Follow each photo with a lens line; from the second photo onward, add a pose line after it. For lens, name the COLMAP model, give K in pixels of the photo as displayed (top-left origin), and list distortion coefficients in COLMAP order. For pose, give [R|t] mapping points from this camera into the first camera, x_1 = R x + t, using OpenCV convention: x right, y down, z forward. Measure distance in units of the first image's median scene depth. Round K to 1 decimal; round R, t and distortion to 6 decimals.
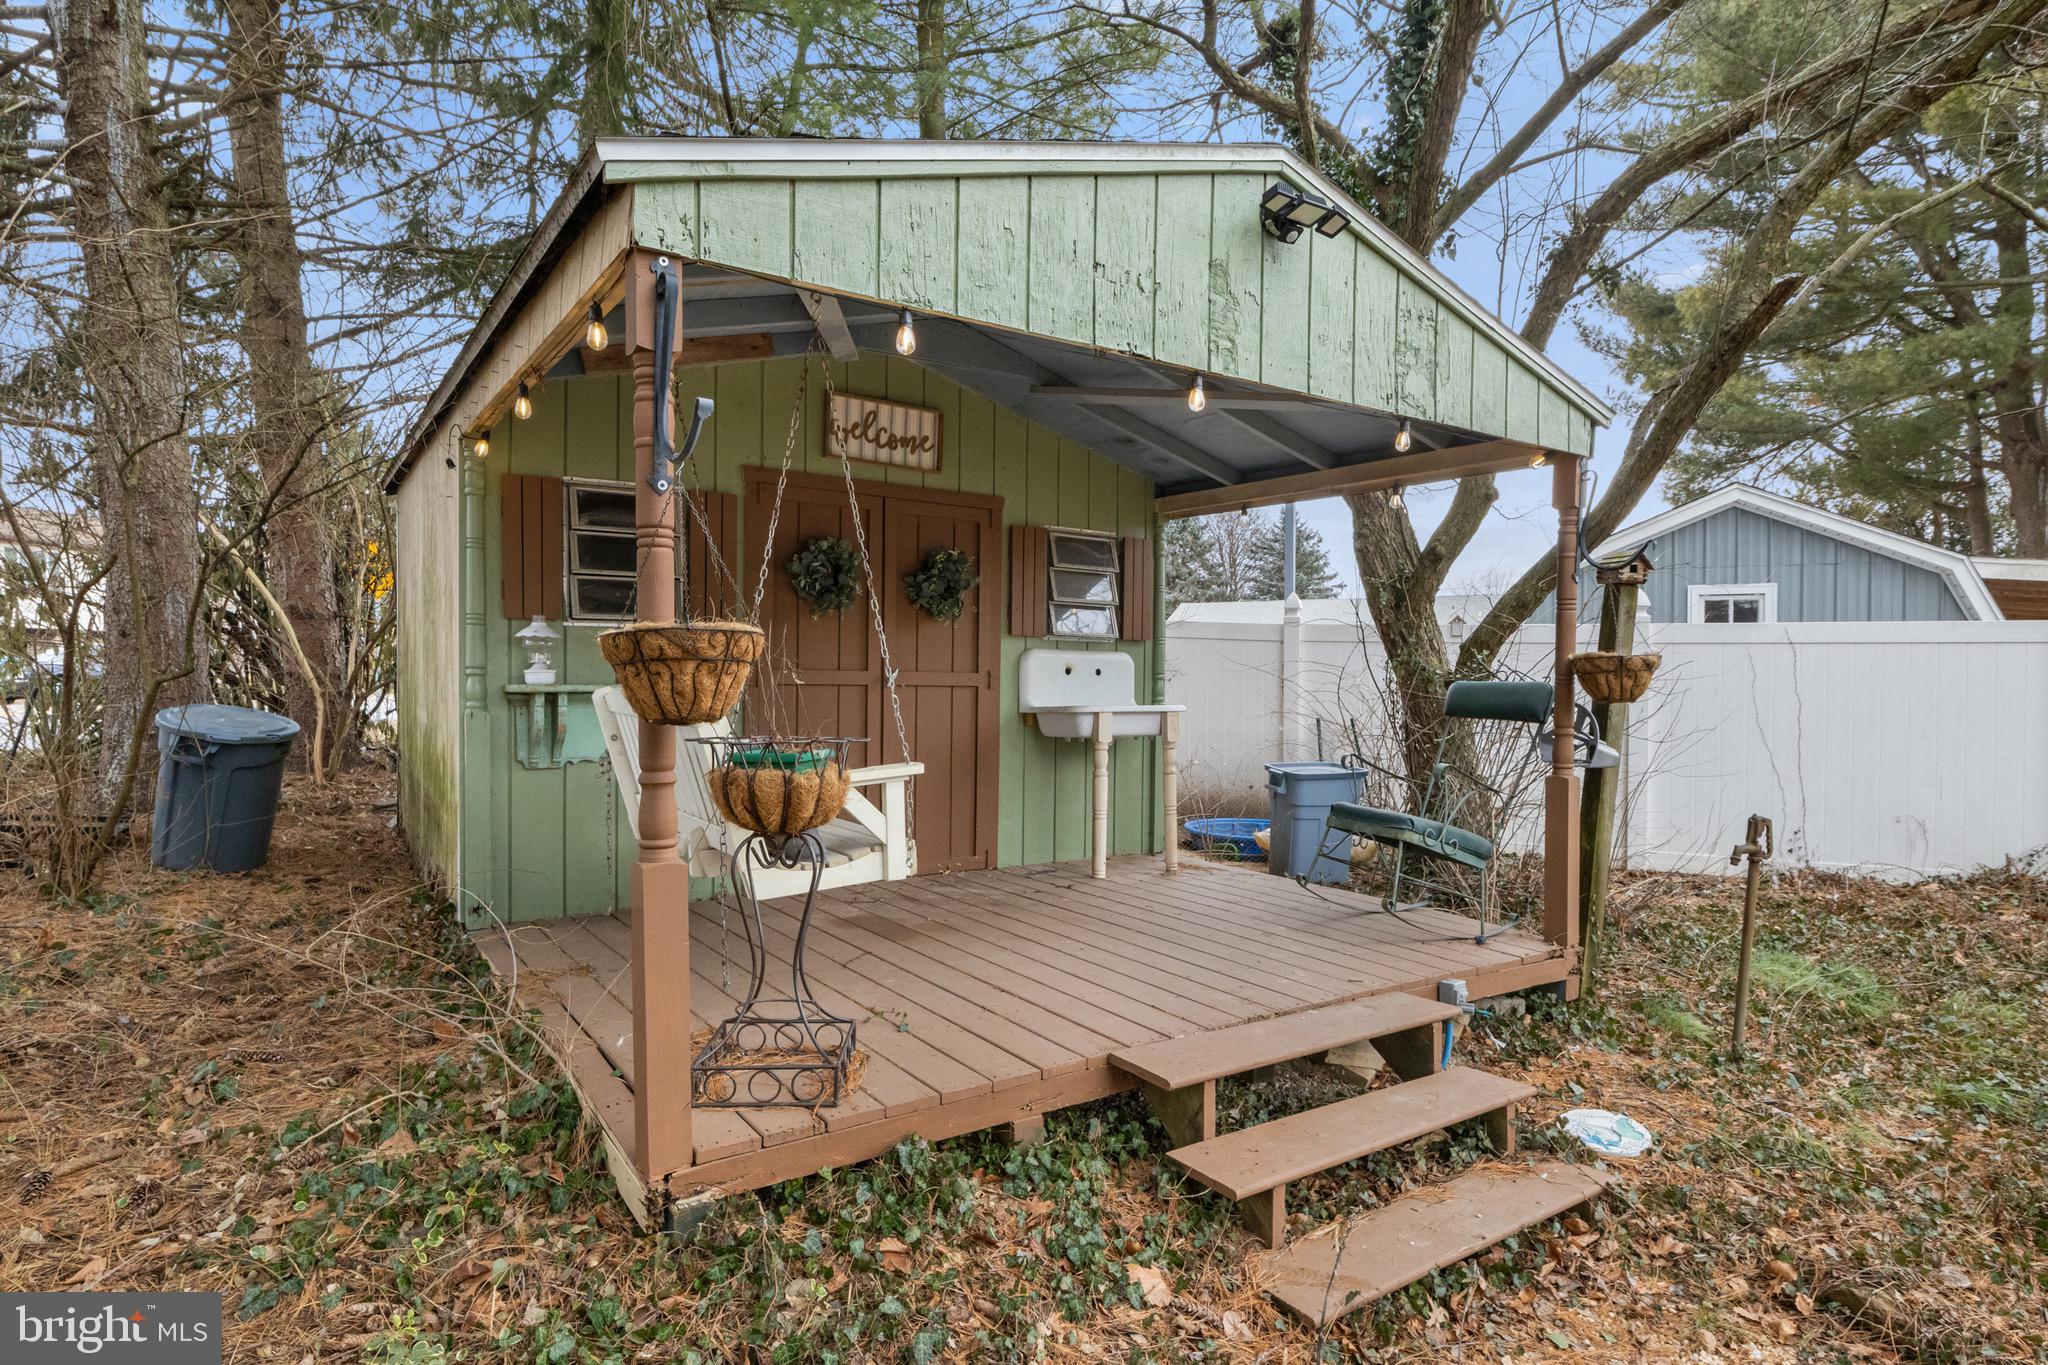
lens RADIAL K [[1124.7, 0, 1023.5], [0, 1124.7, 692.5], [0, 0, 1]] dist [0.000789, 0.000697]
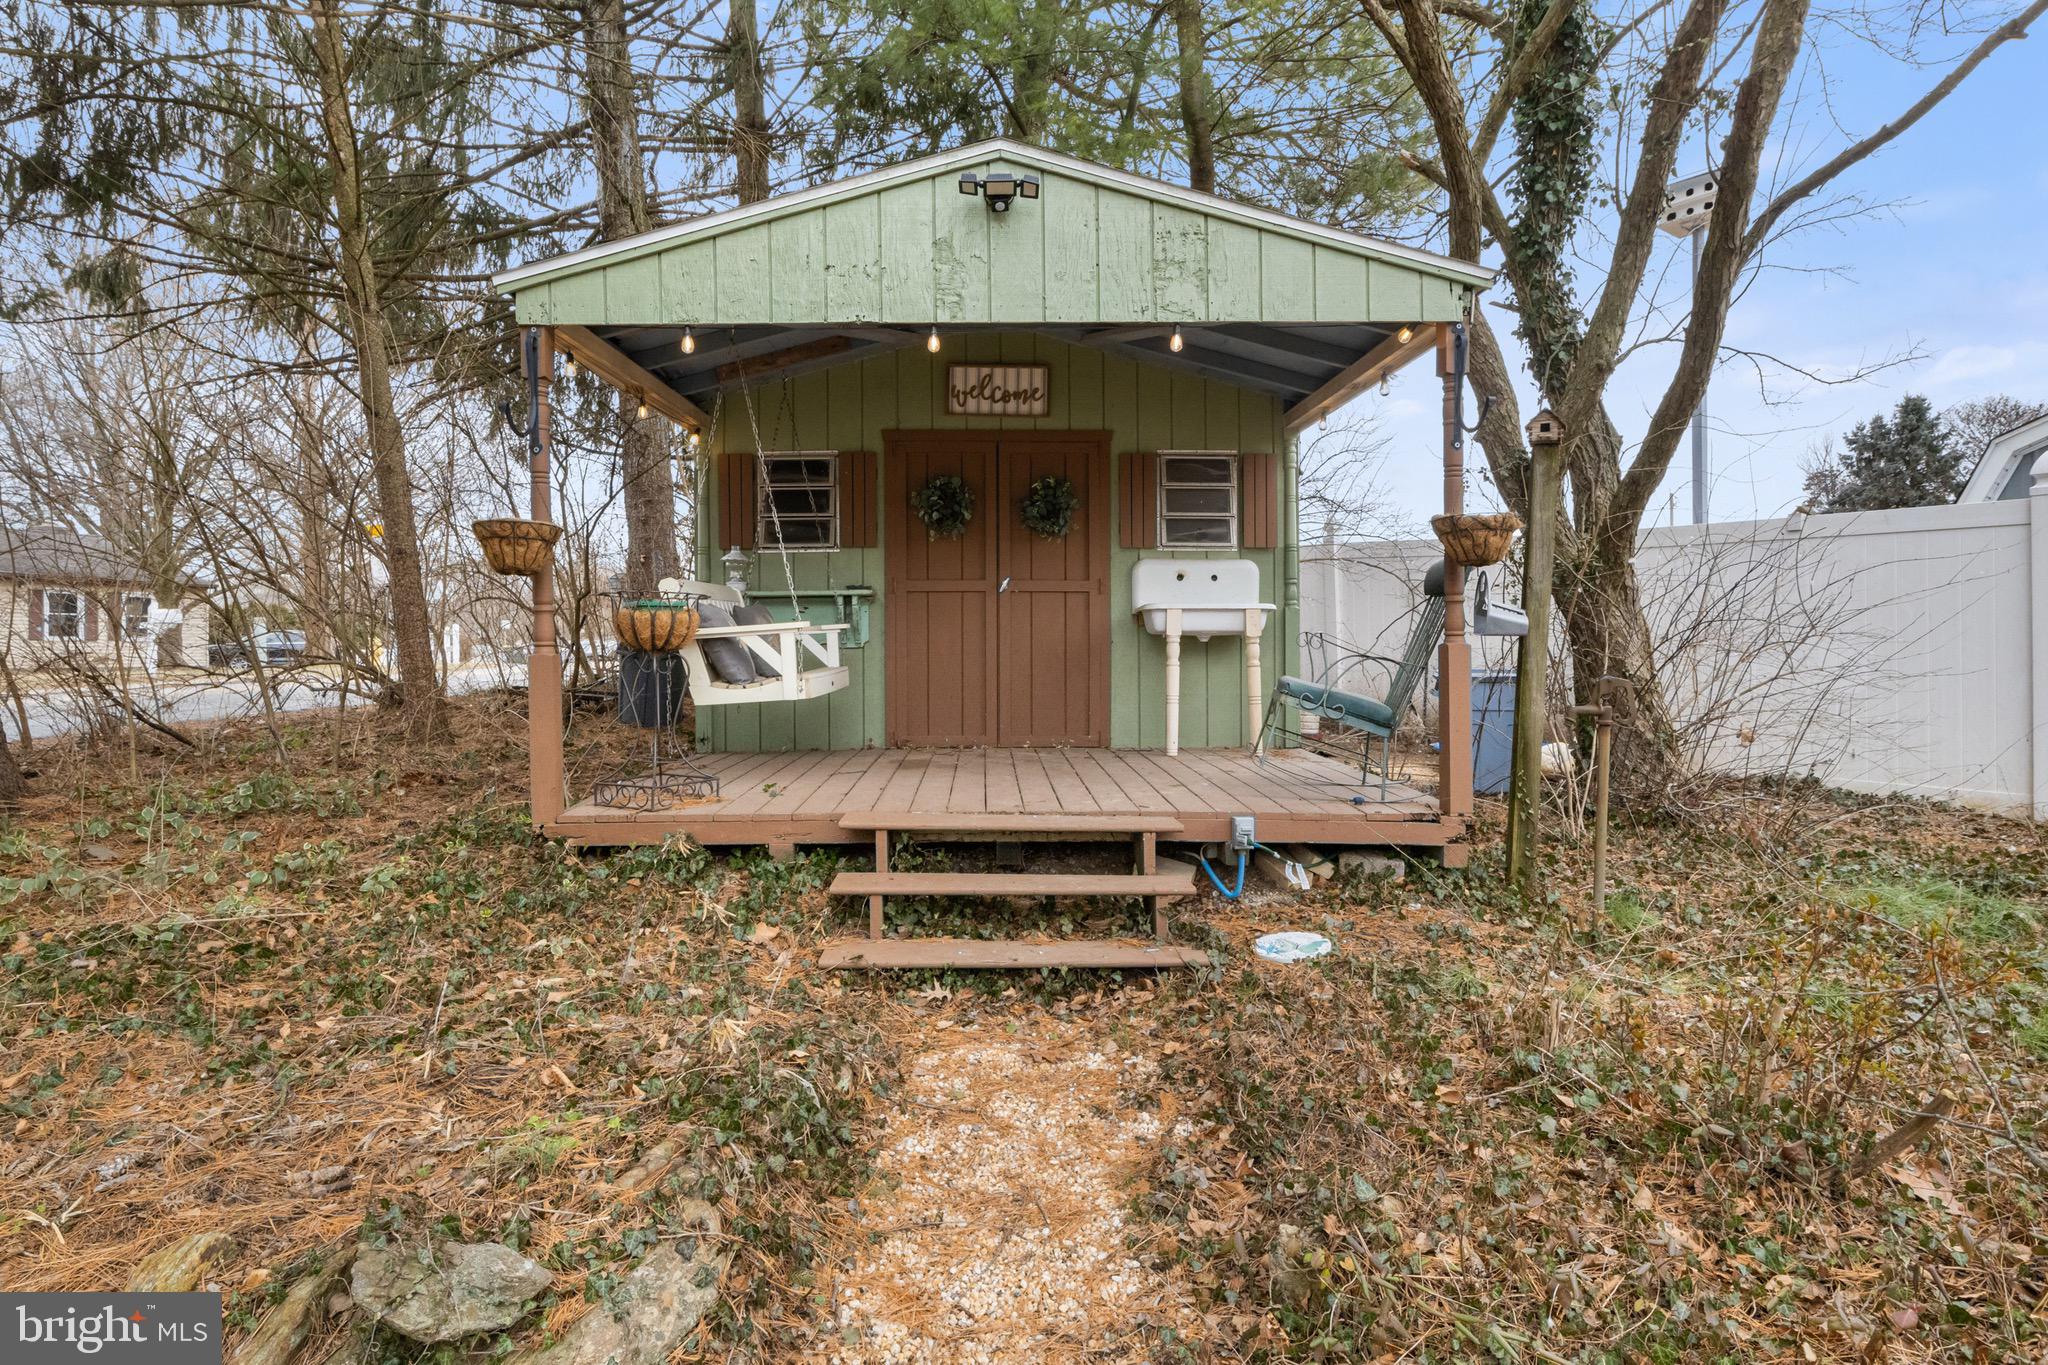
lens RADIAL K [[1124.7, 0, 964.0], [0, 1124.7, 652.5], [0, 0, 1]] dist [0.000789, 0.000697]
pose [[0.823341, -0.006317, -0.567512, 0.566246], [0.002800, 0.999971, -0.007069, 0.071808], [0.567540, 0.004231, 0.823335, -0.055324]]
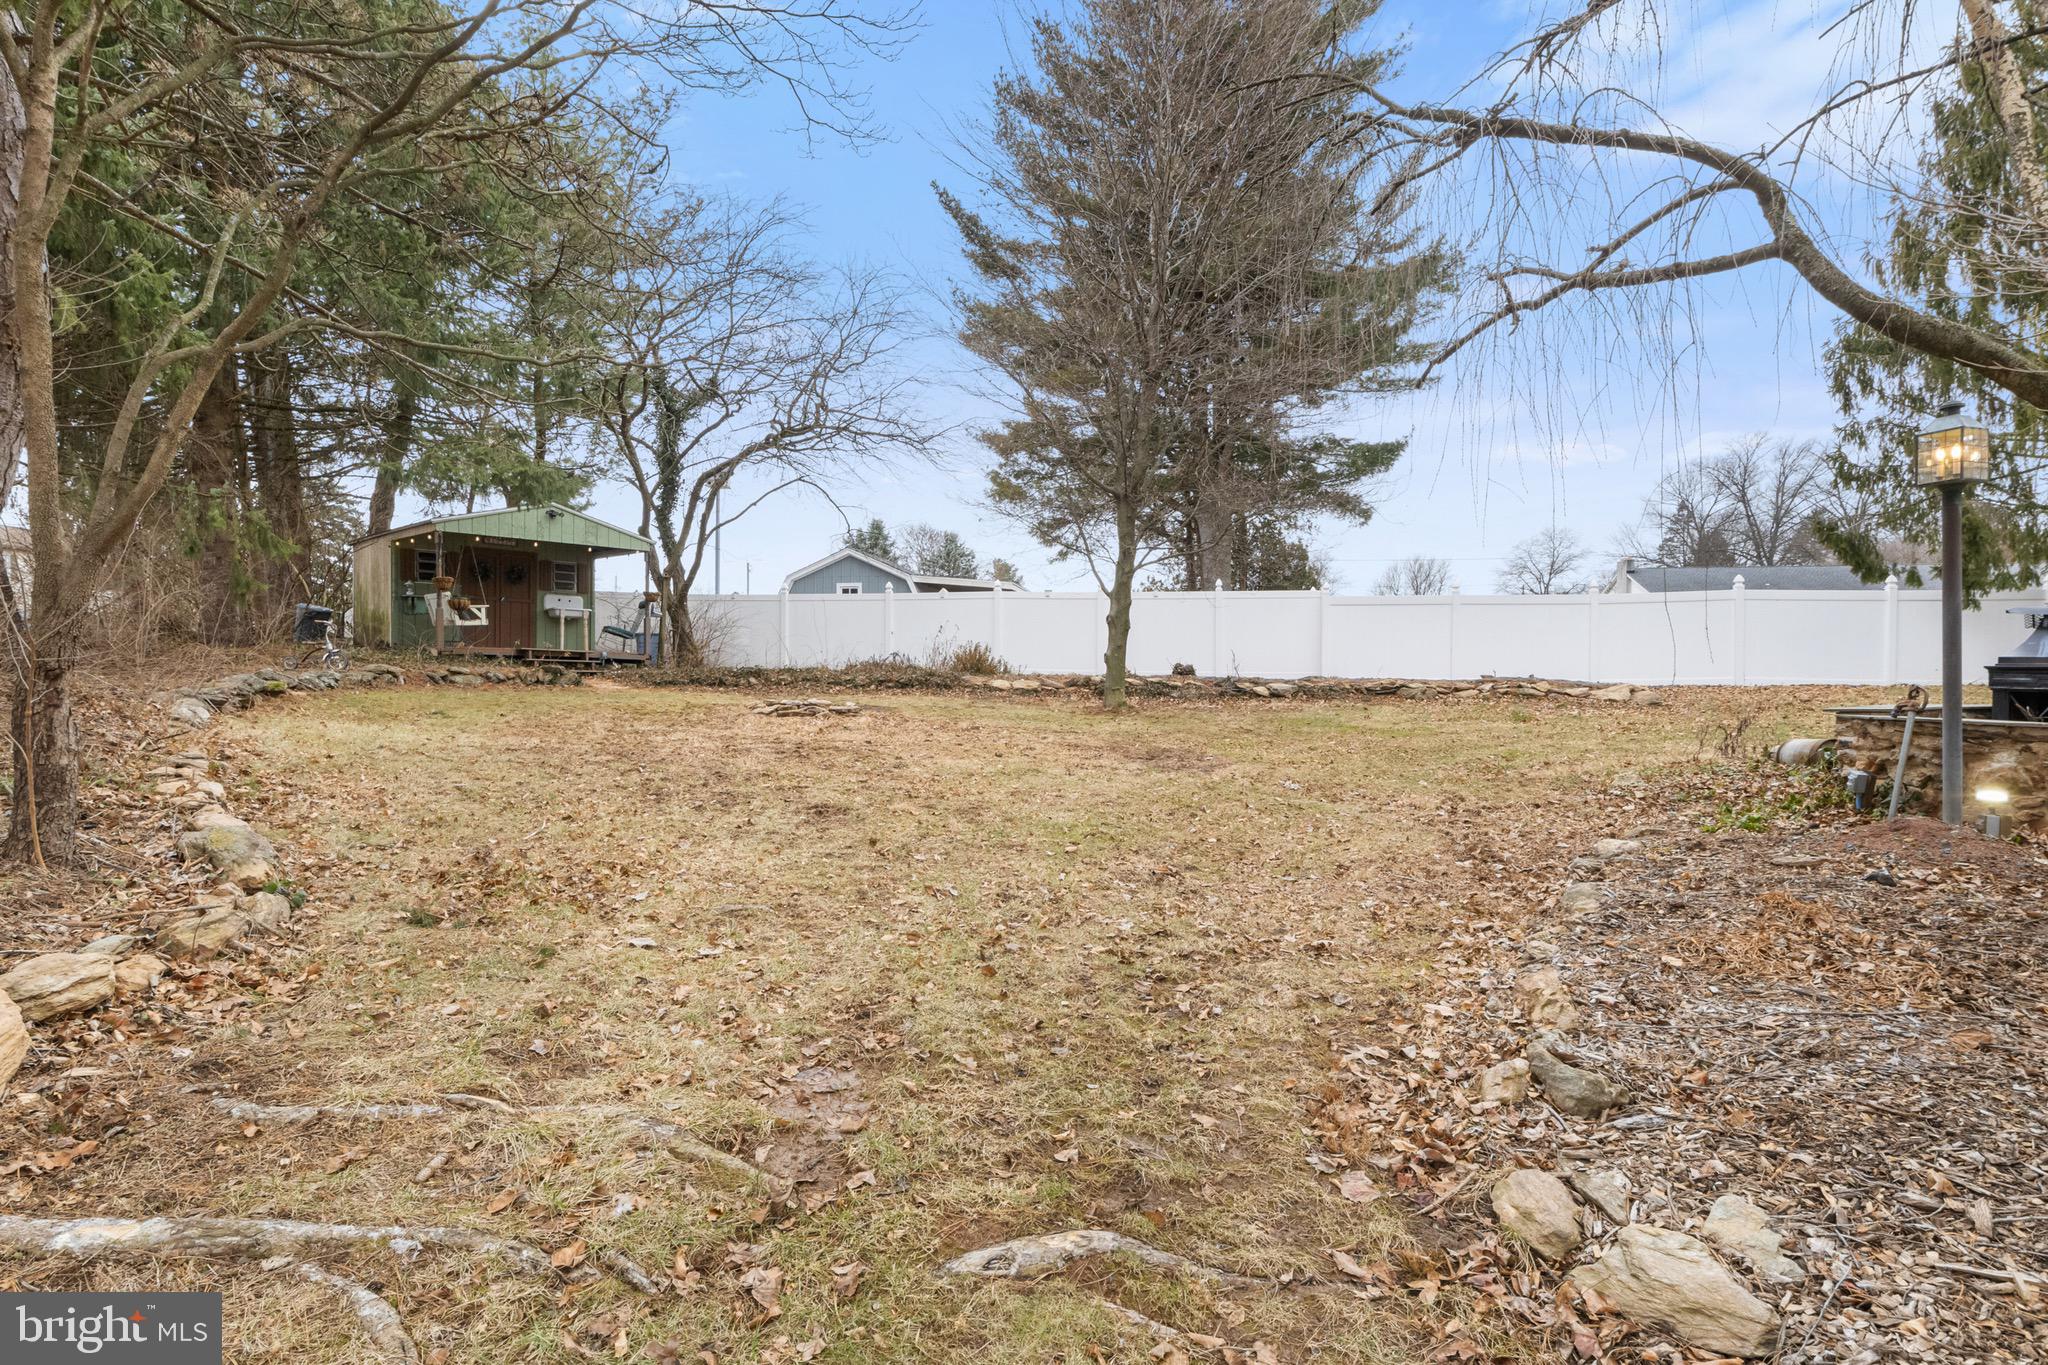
lens RADIAL K [[1021.6, 0, 1016.5], [0, 1021.6, 680.0], [0, 0, 1]] dist [-0.004123, -0.002623]
pose [[0.979211, 0.002608, 0.202827, 0.929805], [-0.000813, 0.999960, -0.008932, 0.306281], [-0.202843, 0.008582, 0.979174, -2.902330]]
